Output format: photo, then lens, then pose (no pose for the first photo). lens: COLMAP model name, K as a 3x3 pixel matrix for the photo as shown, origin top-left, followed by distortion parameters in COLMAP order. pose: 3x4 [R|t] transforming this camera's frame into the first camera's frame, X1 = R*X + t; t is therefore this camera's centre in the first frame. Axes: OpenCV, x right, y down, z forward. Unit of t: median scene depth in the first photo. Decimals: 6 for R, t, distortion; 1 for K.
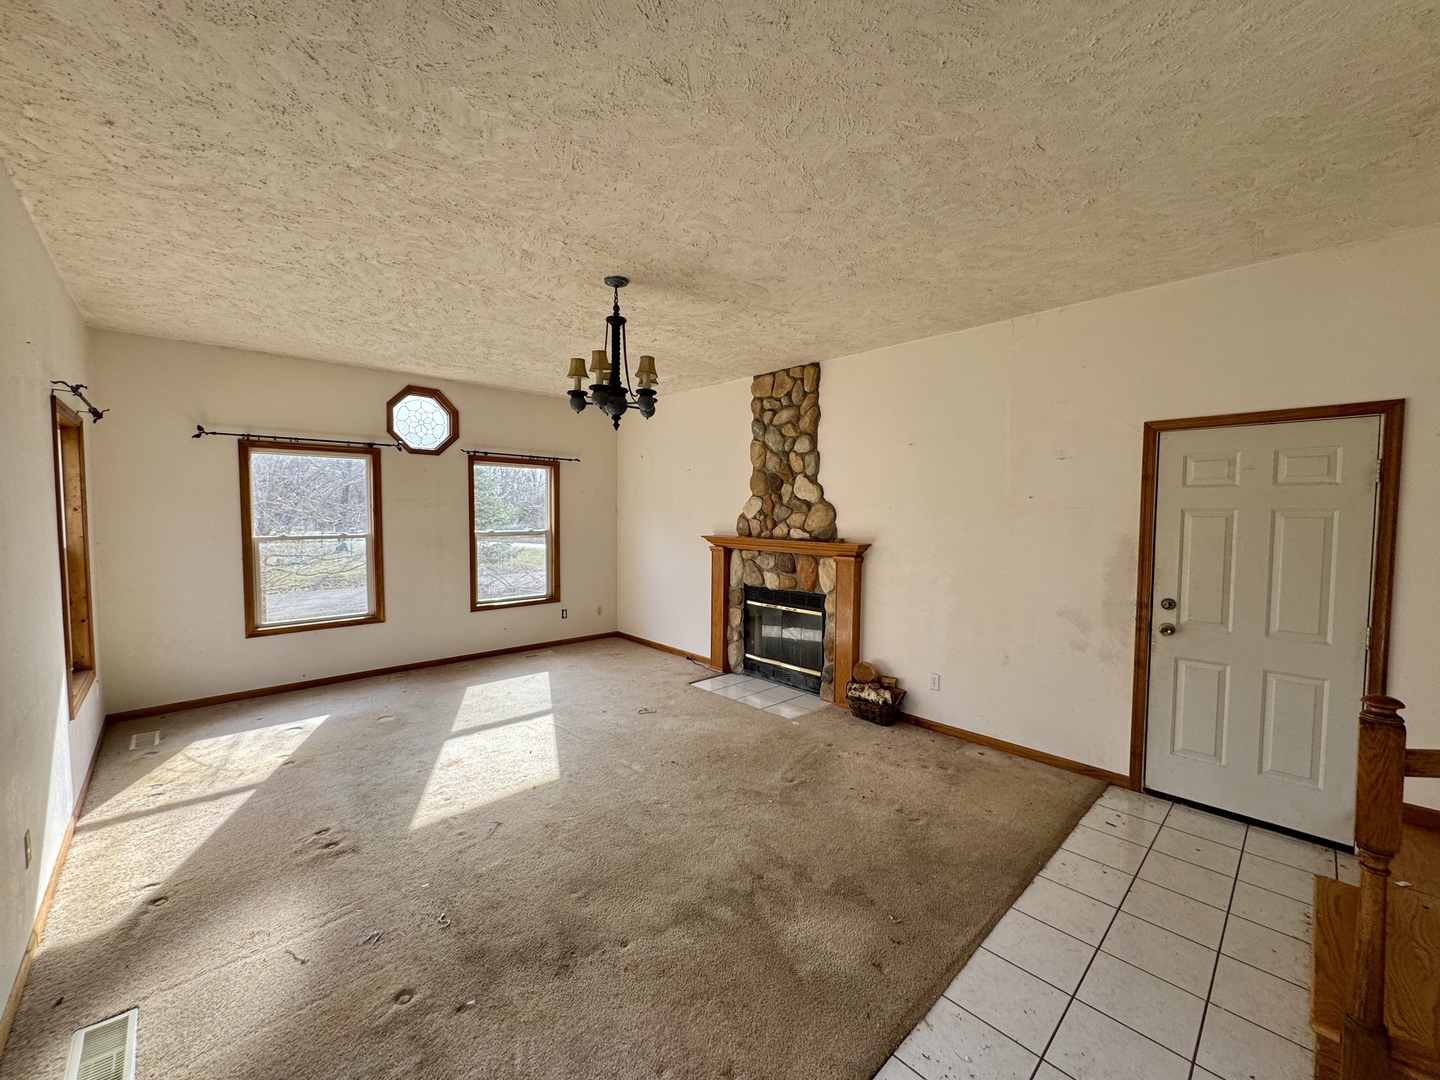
lens RADIAL K [[573.1, 0, 723.7], [0, 573.1, 537.2], [0, 0, 1]] dist [-0.003437, 0.000650]
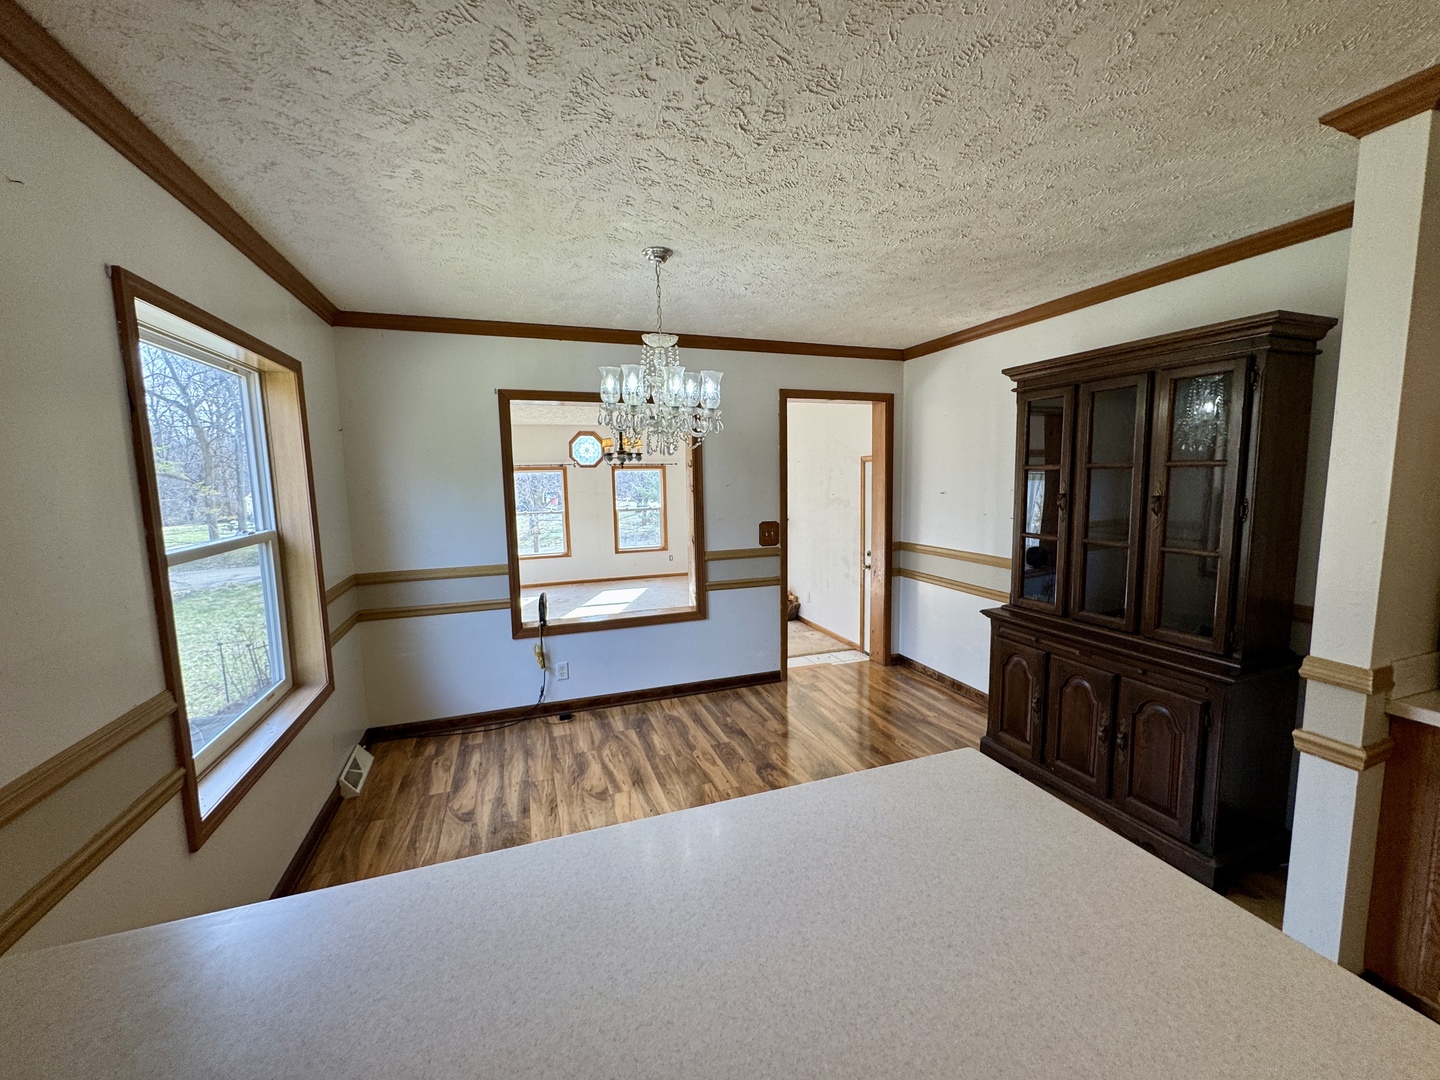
lens RADIAL K [[573.1, 0, 720.9], [0, 573.1, 538.1], [0, 0, 1]] dist [-0.003437, 0.000650]
pose [[0.915275, 0.020927, -0.402286, 0.637176], [0.005467, 0.997912, 0.064350, -0.035074], [0.402793, -0.061097, 0.913250, -0.547265]]
